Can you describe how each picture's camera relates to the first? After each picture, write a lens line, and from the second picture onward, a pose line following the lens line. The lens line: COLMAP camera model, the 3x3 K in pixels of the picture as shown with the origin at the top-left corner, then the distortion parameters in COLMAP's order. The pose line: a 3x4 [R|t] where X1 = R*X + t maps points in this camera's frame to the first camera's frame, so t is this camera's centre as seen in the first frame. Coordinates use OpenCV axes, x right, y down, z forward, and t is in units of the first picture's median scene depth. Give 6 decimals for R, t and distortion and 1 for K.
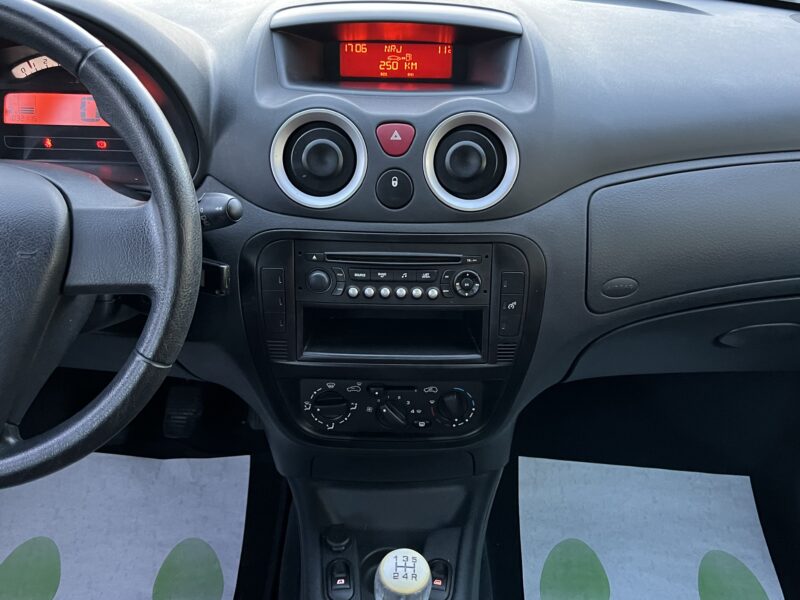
lens RADIAL K [[788.7, 0, 412.4], [0, 788.7, 299.0], [0, 0, 1]] dist [0.131335, -0.257263]
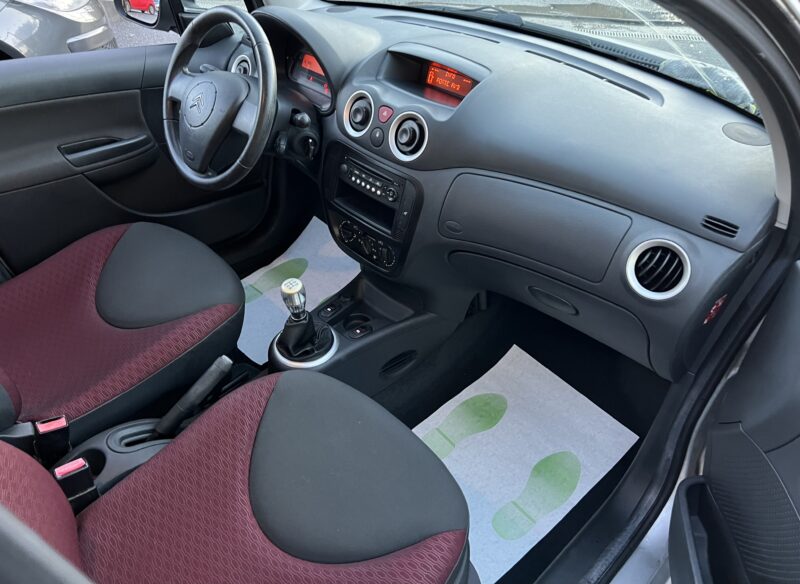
lens RADIAL K [[602.0, 0, 401.8], [0, 602.0, 278.4], [0, 0, 1]] dist [0.077119, -0.109198]
pose [[0.689429, 0.430198, -0.582768, 1.041567], [-0.378987, 0.899859, 0.215923, -0.162663], [0.617298, 0.071998, 0.783428, -0.175720]]
